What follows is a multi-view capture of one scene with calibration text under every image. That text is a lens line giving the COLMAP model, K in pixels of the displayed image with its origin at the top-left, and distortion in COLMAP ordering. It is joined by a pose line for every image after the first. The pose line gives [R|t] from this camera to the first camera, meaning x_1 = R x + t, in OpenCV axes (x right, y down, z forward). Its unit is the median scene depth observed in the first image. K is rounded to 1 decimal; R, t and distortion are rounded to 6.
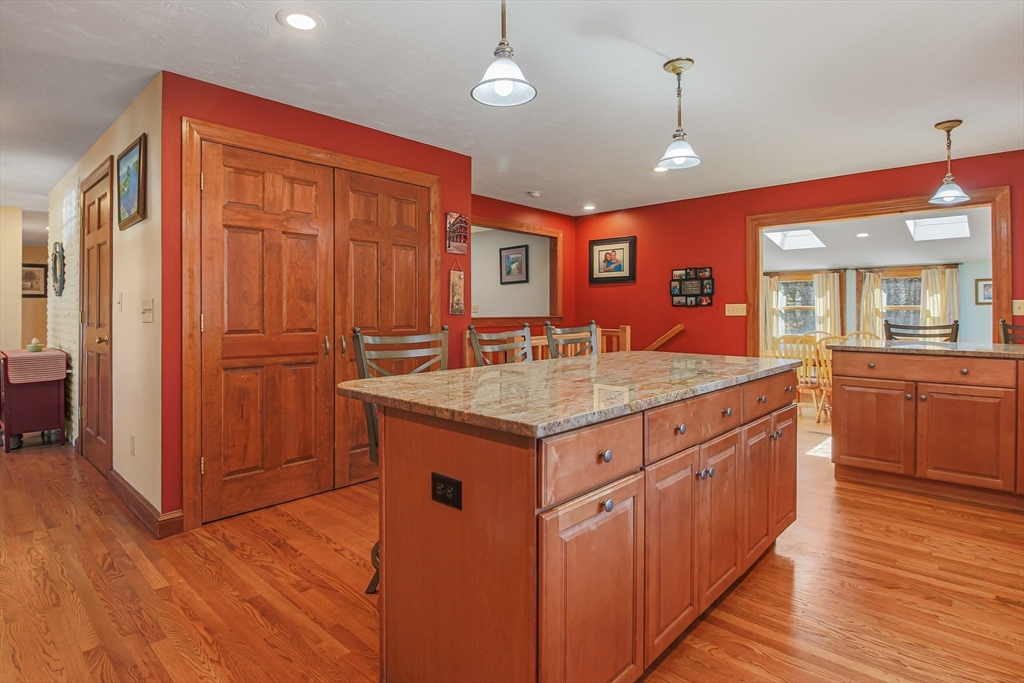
lens RADIAL K [[519.5, 0, 503.2], [0, 519.5, 312.7], [0, 0, 1]] dist [-0.018168, -0.003147]
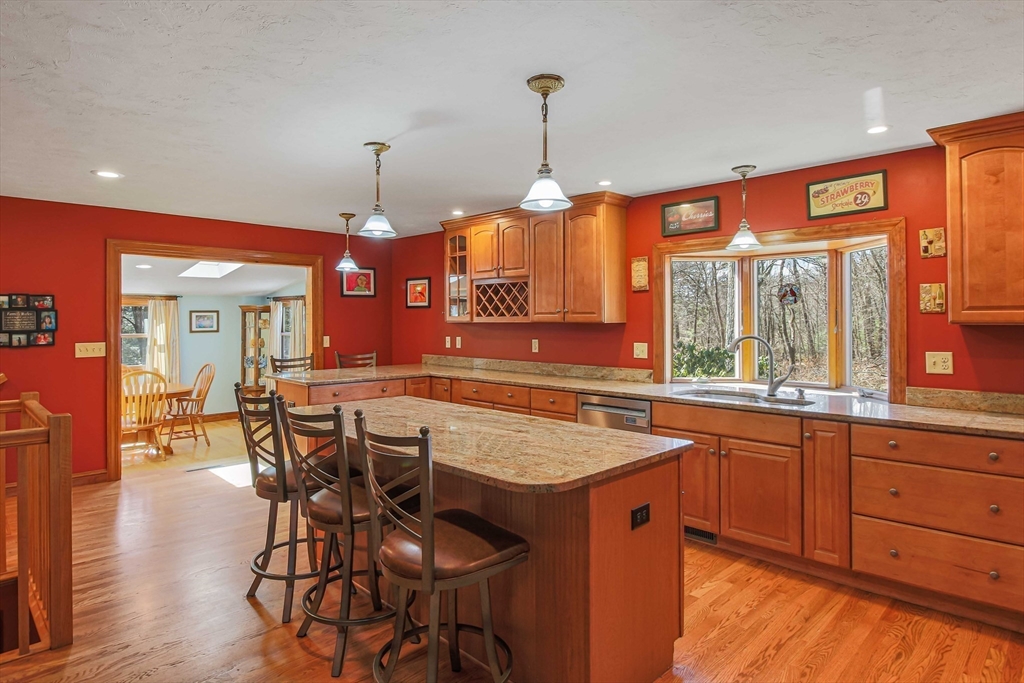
lens RADIAL K [[577.6, 0, 484.9], [0, 577.6, 315.7], [0, 0, 1]] dist [0.000311, 0.000041]
pose [[0.051743, 0.009746, 0.998613, -0.409977], [0.004958, 0.999938, -0.010016, -0.045403], [-0.998648, 0.005470, 0.051691, 0.320970]]
